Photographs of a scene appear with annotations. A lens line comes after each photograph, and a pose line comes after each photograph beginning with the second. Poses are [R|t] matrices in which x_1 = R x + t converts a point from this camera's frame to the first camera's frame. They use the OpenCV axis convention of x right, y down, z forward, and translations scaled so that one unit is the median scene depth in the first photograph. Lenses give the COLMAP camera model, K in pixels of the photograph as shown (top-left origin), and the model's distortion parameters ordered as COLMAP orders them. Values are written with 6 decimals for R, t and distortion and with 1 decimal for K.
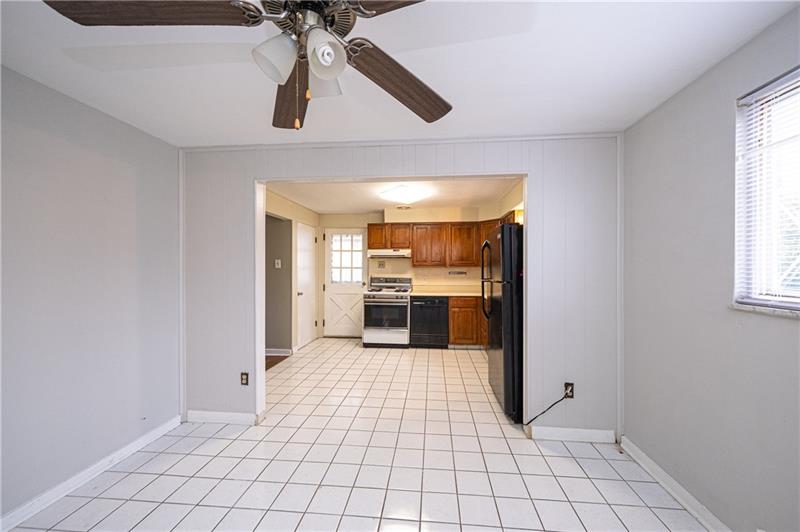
lens RADIAL K [[298.5, 0, 402.0], [0, 298.5, 265.2], [0, 0, 1]] dist [0.009064, -0.000533]
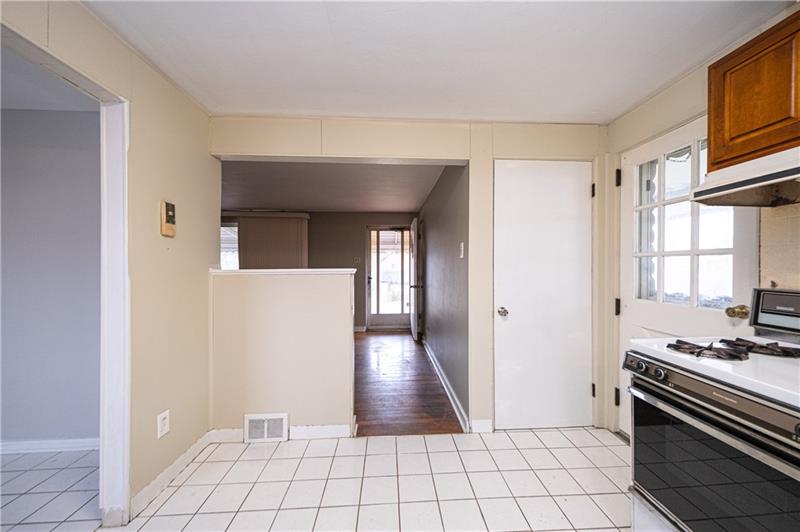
lens RADIAL K [[298.5, 0, 411.1], [0, 298.5, 268.1], [0, 0, 1]] dist [0.009064, -0.000533]
pose [[0.166205, 0.003008, -0.986087, 0.090399], [0.014532, 0.999879, 0.005499, 0.020693], [0.985984, -0.015244, 0.166141, 0.735244]]
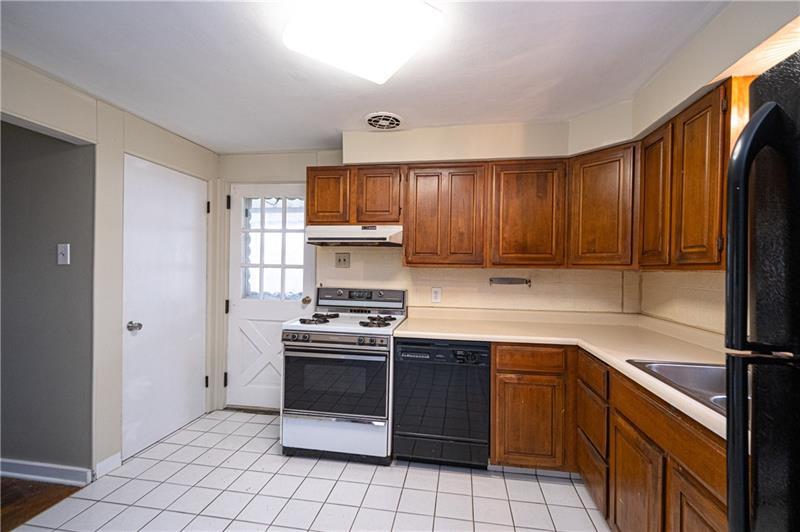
lens RADIAL K [[345.4, 0, 403.3], [0, 345.4, 267.3], [0, 0, 1]] dist [-0.000084, 0.000104]
pose [[0.998392, 0.013581, -0.055044, 0.060125], [-0.012764, 0.999803, 0.015169, 0.000051], [0.055239, -0.014442, 0.998369, 0.503117]]
